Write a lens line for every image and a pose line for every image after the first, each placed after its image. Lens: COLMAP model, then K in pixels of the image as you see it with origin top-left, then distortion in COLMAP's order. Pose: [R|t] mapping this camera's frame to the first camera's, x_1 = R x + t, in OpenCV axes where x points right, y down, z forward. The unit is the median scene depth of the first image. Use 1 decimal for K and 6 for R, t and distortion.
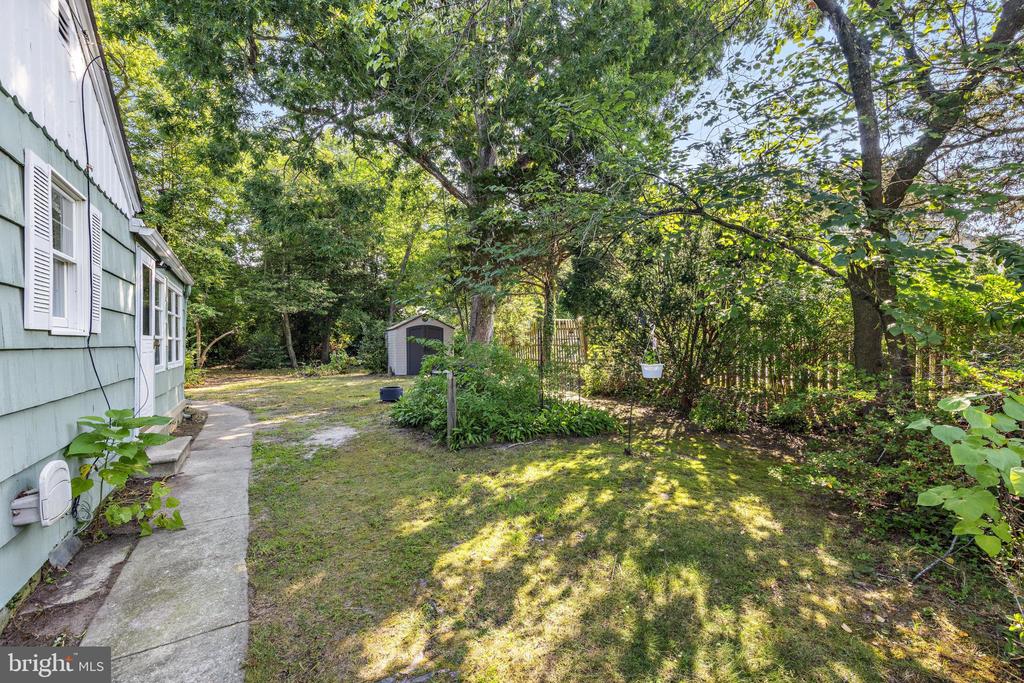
lens RADIAL K [[438.3, 0, 512.0], [0, 438.3, 341.5], [0, 0, 1]] dist [0.001189, 0.000199]
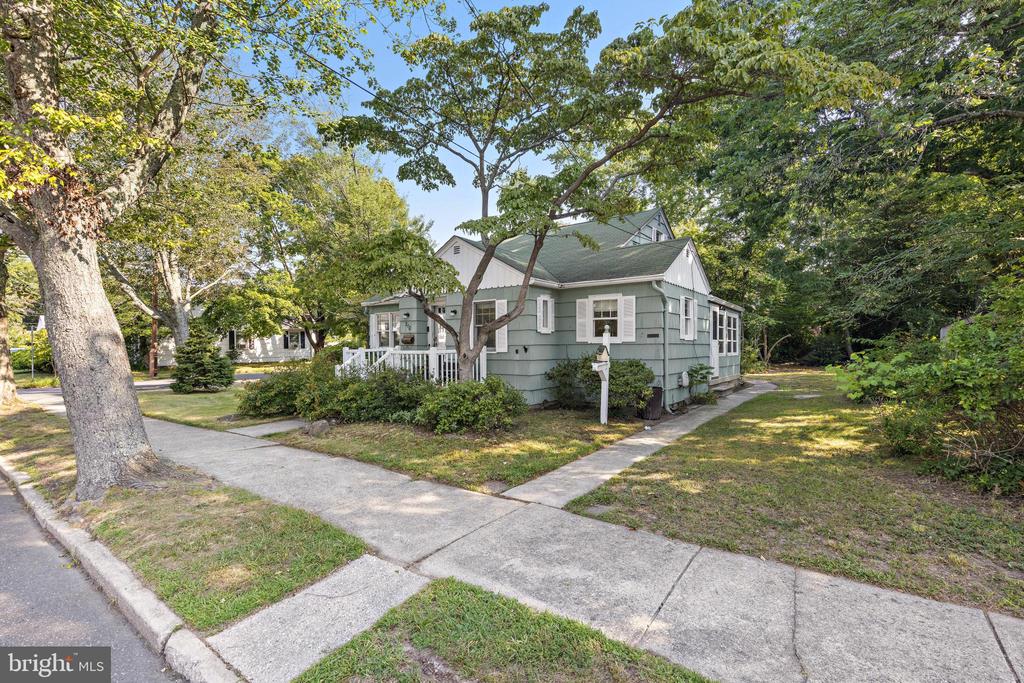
lens RADIAL K [[465.3, 0, 512.0], [0, 465.3, 341.5], [0, 0, 1]] dist [0.000022, -0.000003]
pose [[0.386934, -0.000533, -0.922107, 1.042366], [-0.002447, 0.999996, -0.001605, 0.001798], [0.922104, 0.002877, 0.386931, -0.968370]]
